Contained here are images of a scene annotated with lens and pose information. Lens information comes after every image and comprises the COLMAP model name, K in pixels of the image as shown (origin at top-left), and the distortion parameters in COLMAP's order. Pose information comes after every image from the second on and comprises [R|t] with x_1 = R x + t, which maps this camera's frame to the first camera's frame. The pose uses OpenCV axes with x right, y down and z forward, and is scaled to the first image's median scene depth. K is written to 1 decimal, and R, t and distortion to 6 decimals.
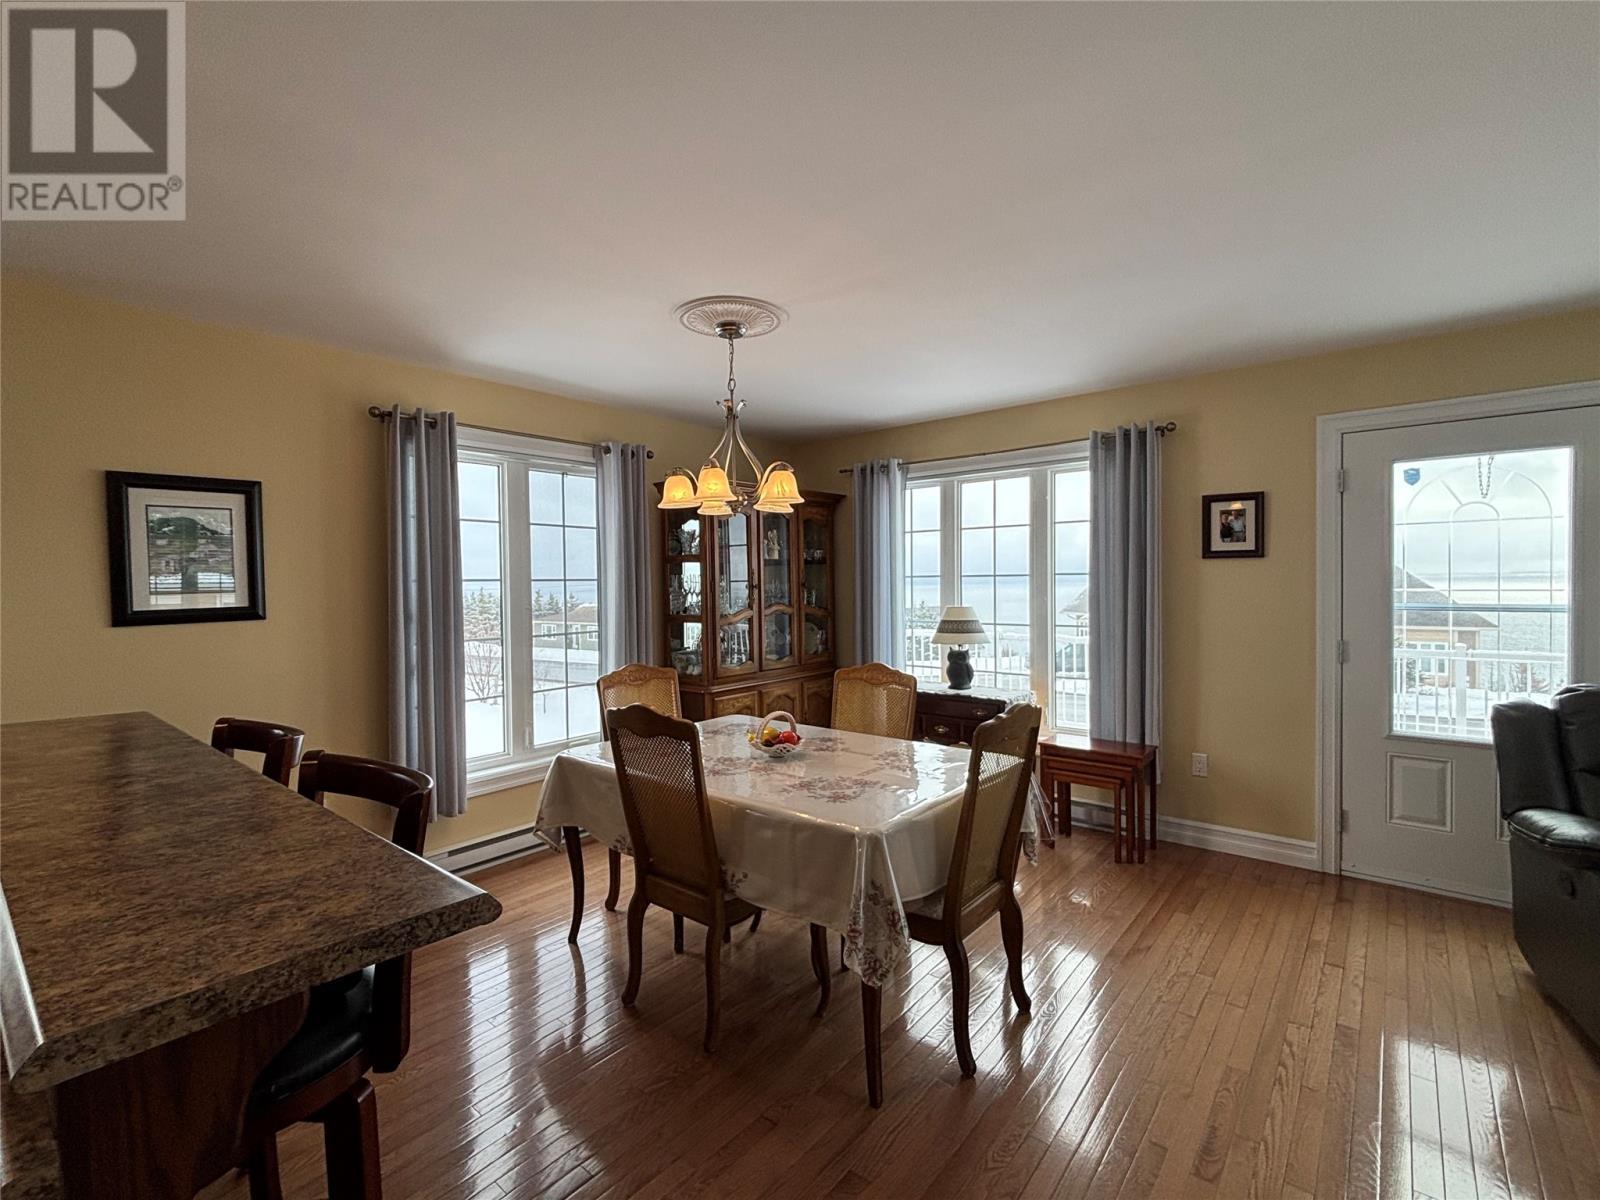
lens RADIAL K [[729.6, 0, 794.5], [0, 729.6, 596.9], [0, 0, 1]] dist [-0.000276, -0.000039]
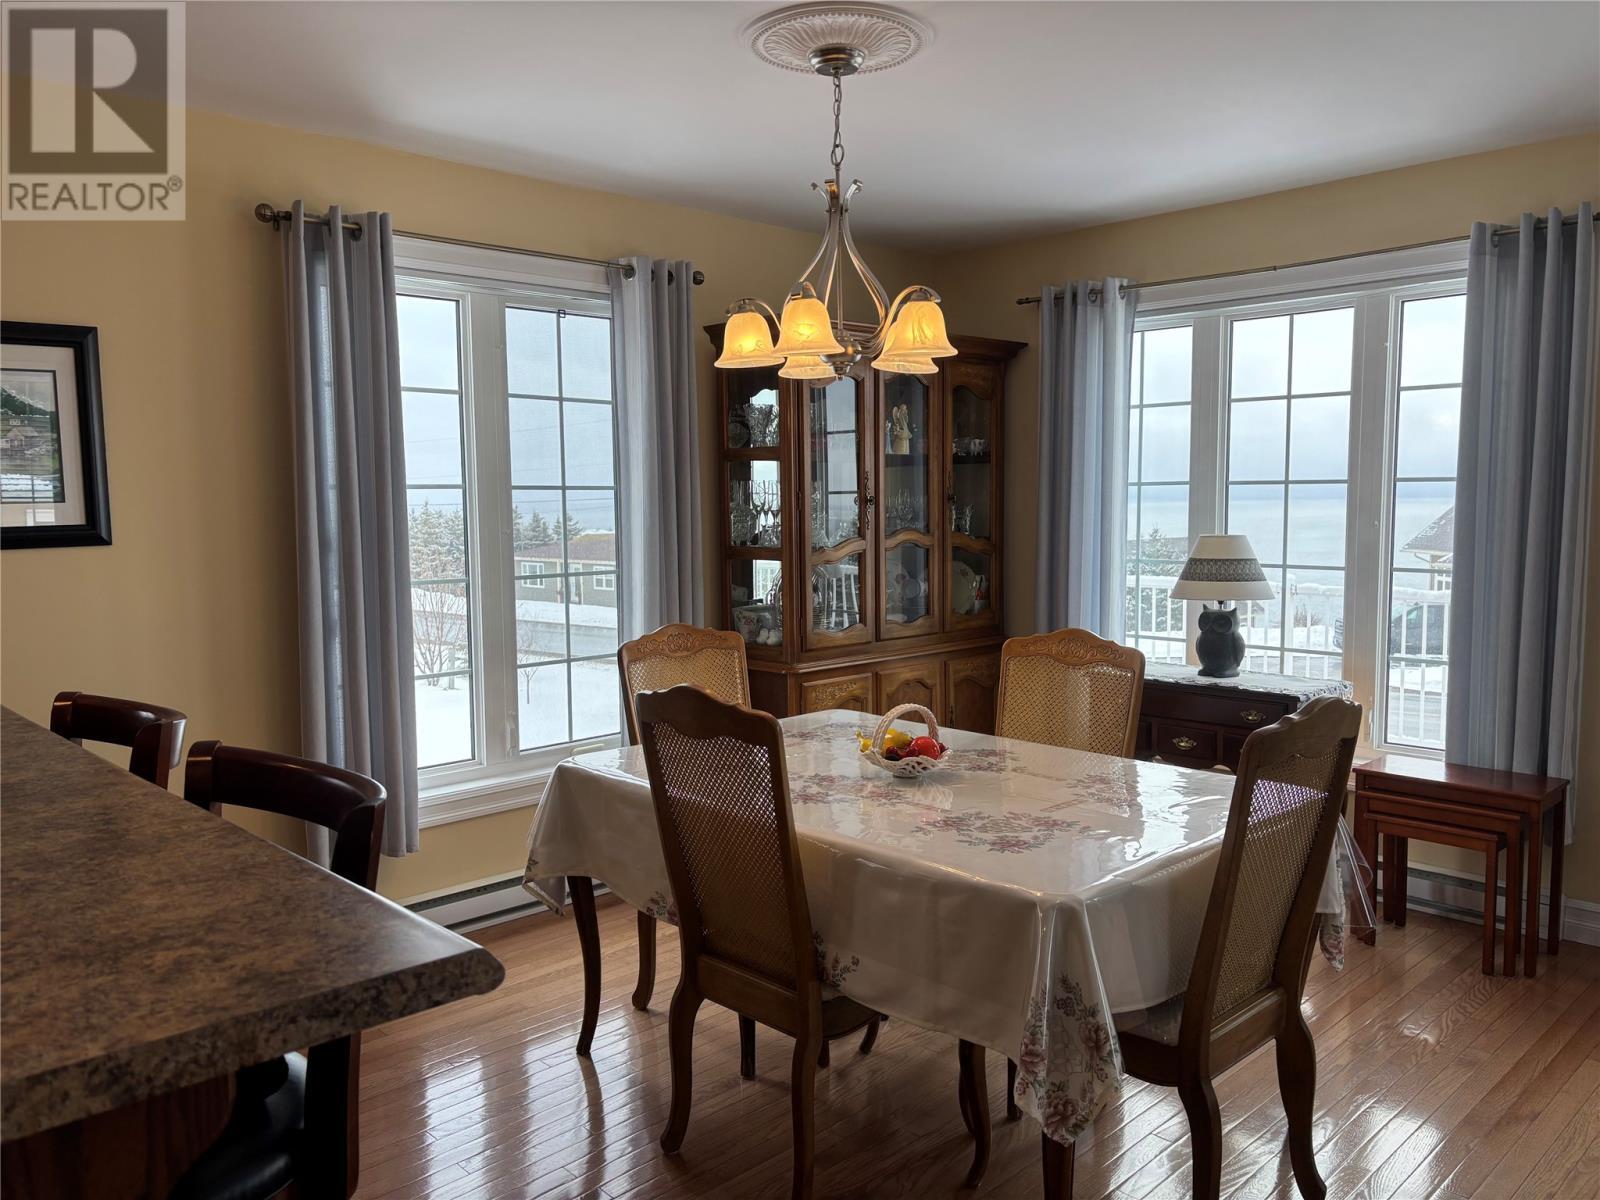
lens RADIAL K [[1219.4, 0, 805.1], [0, 1219.4, 608.7], [0, 0, 1]] dist [0.008934, 0.003159]
pose [[0.994571, 0.013662, -0.103164, -0.004847], [-0.006108, 0.997299, 0.073188, 0.003689], [0.103885, -0.072161, 0.991968, -0.012937]]
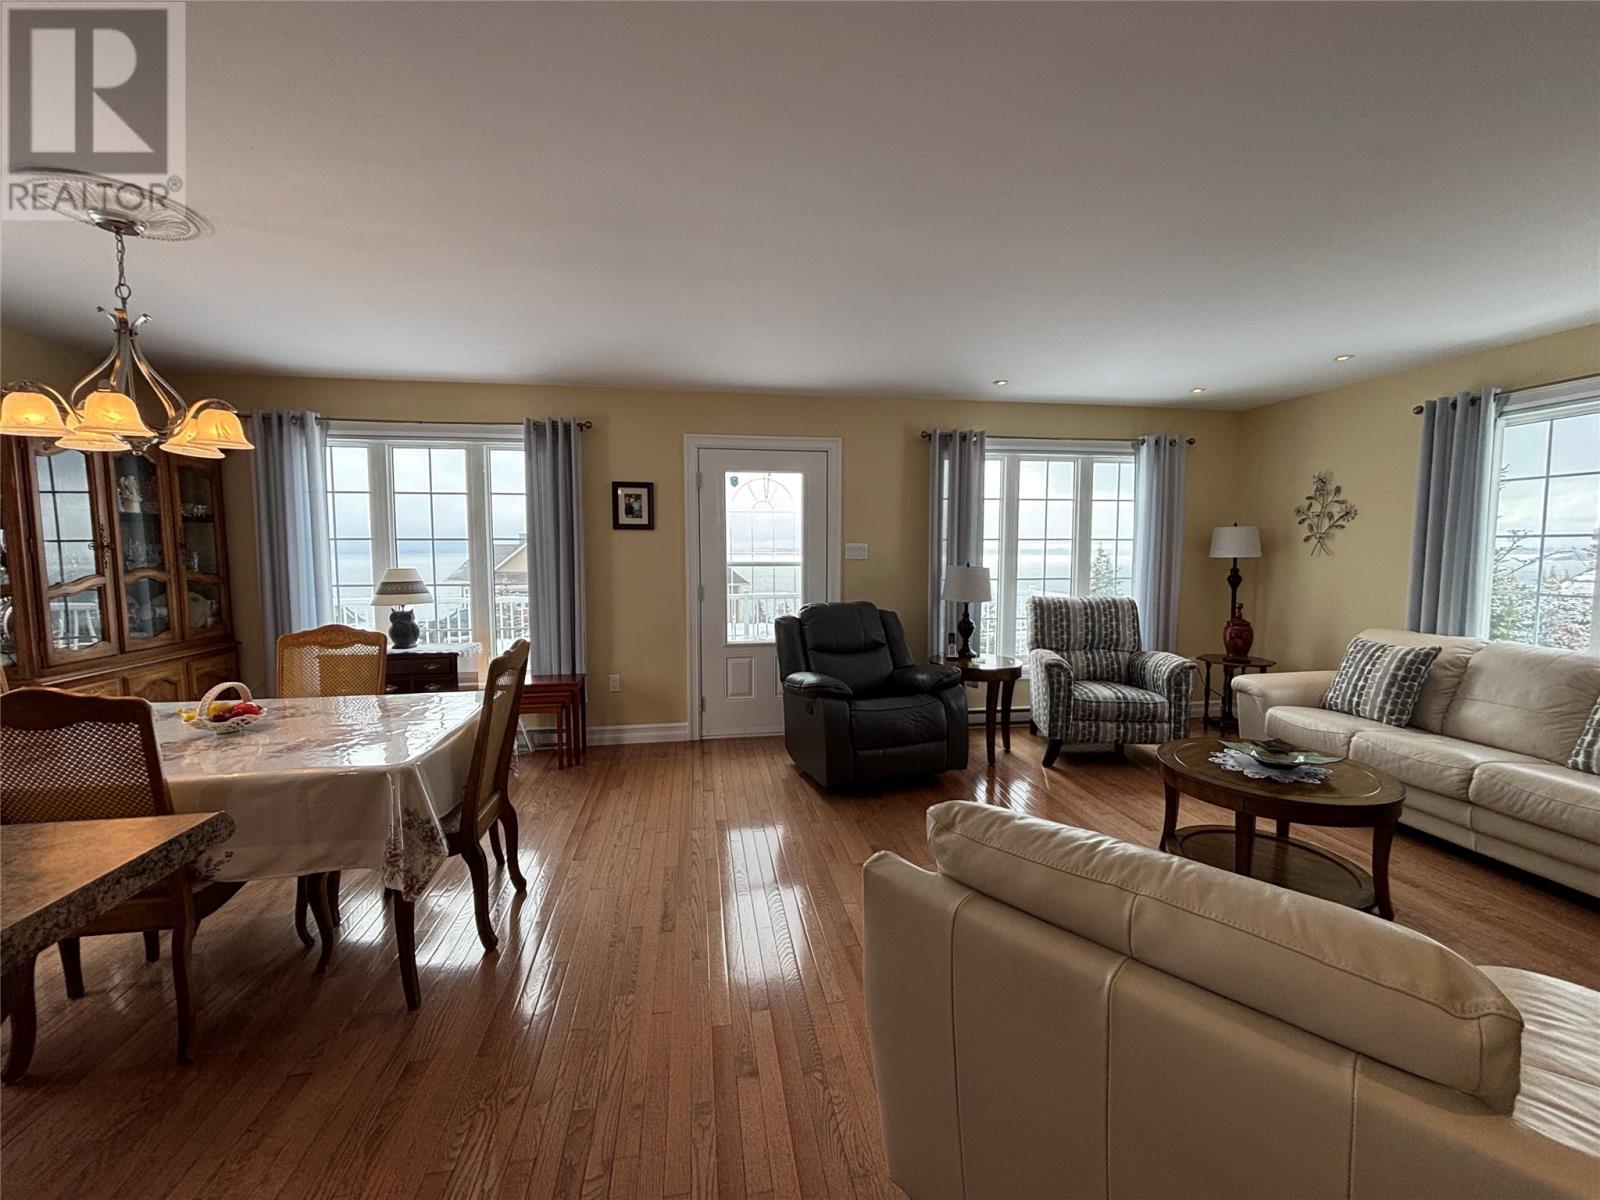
lens RADIAL K [[659.1, 0, 800.0], [0, 659.1, 600.0], [0, 0, 1]] dist [0.000224, -0.000148]
pose [[0.656351, -0.046135, 0.753044, -0.151608], [0.008130, 0.998503, 0.054087, 0.016917], [-0.754412, -0.029378, 0.655743, -0.056318]]
